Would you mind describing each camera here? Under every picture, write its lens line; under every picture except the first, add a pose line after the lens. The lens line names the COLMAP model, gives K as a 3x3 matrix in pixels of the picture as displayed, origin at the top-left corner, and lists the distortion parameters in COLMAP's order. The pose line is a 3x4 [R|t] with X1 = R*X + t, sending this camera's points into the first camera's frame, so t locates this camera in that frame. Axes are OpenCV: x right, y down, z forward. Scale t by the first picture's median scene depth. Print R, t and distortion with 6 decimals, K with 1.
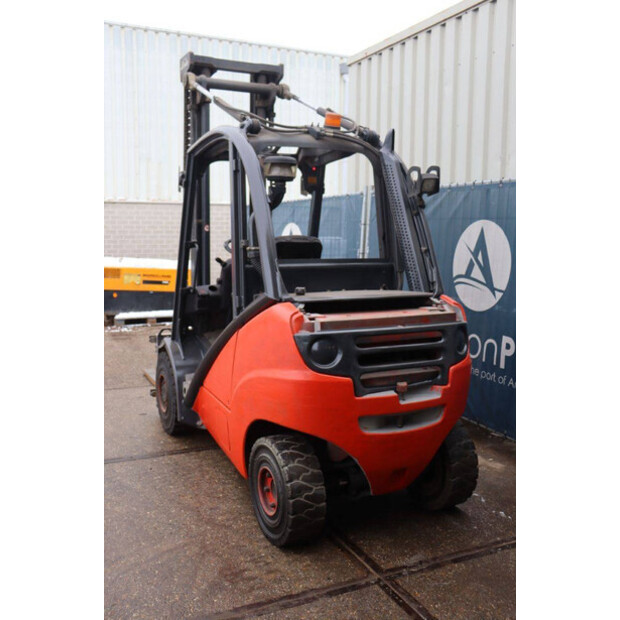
lens RADIAL K [[642.1, 0, 306.9], [0, 642.1, 309.7], [0, 0, 1]] dist [-0.117148, 0.239639]
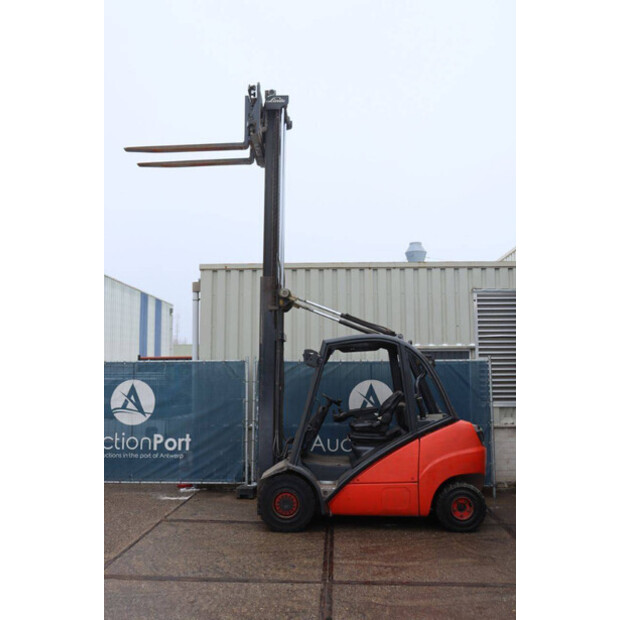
lens RADIAL K [[602.7, 0, 304.8], [0, 602.7, 309.8], [0, 0, 1]] dist [-0.114476, 0.199071]
pose [[0.469871, 0.087547, 0.878383, -1.525546], [0.113702, 0.980778, -0.158575, -0.084715], [-0.875382, 0.174384, 0.450885, 0.309866]]
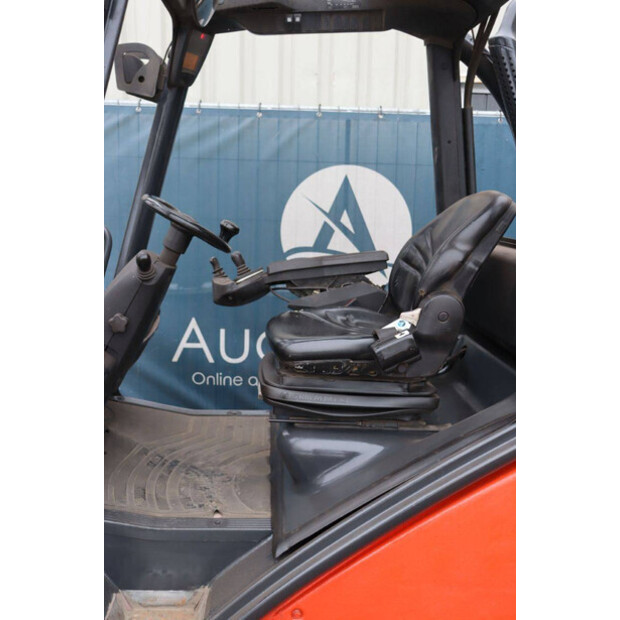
lens RADIAL K [[660.2, 0, 310.0], [0, 660.2, 310.0], [0, 0, 1]] dist [-0.016141, -0.001287]
pose [[0.385838, -0.164280, 0.907822, -0.424268], [0.094286, 0.985887, 0.138334, -0.092096], [-0.917736, 0.032220, 0.395883, 0.782989]]
